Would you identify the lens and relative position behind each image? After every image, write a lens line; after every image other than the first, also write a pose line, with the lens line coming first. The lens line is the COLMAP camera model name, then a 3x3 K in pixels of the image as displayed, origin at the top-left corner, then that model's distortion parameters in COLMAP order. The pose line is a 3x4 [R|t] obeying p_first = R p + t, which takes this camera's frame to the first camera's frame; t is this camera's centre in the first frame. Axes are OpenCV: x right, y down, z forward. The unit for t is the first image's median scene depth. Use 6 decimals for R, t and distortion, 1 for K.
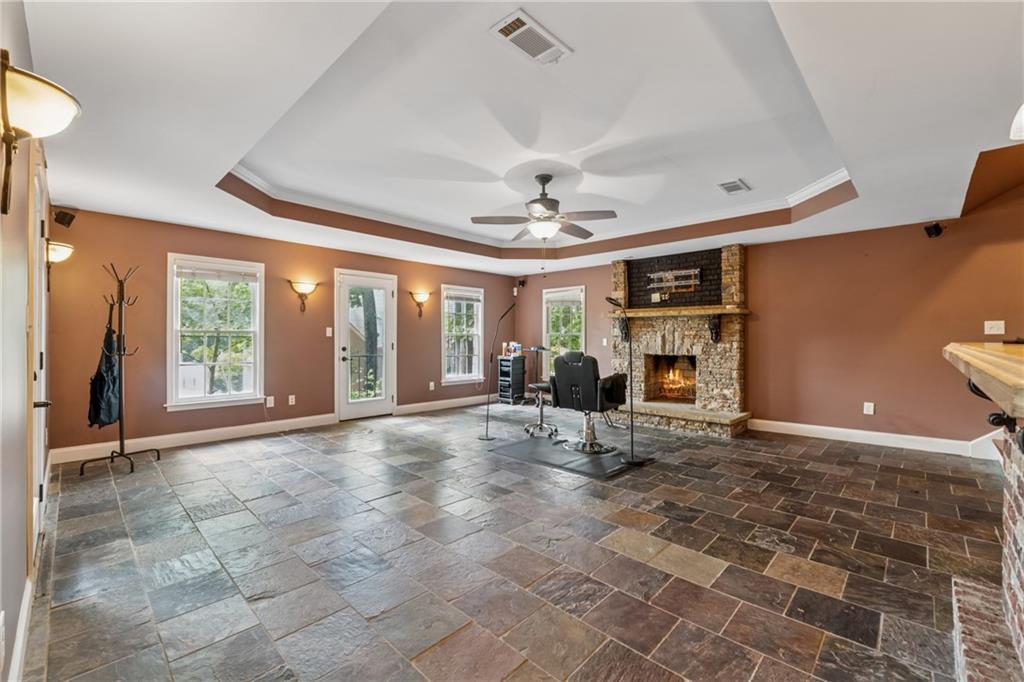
lens RADIAL K [[430.3, 0, 514.0], [0, 430.3, 326.4], [0, 0, 1]] dist [-0.008209, -0.000034]
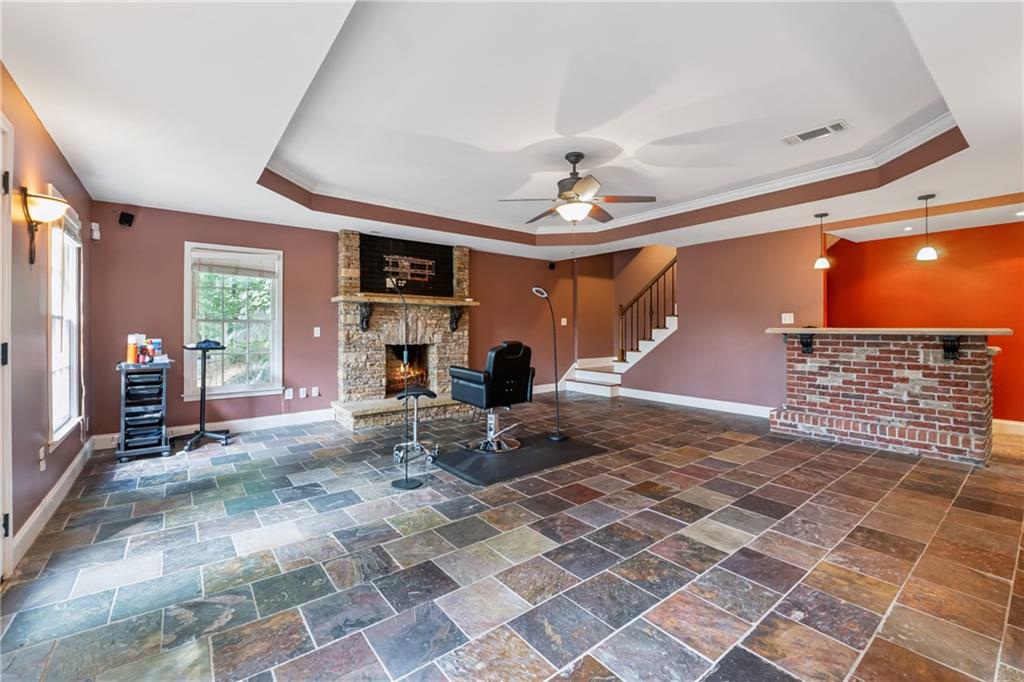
lens RADIAL K [[430.3, 0, 514.0], [0, 430.3, 326.4], [0, 0, 1]] dist [-0.008209, -0.000034]
pose [[0.138760, -0.000988, 0.990326, -0.570539], [-0.028327, 0.999586, 0.004966, 0.014708], [-0.989921, -0.028742, 0.138674, 0.647765]]
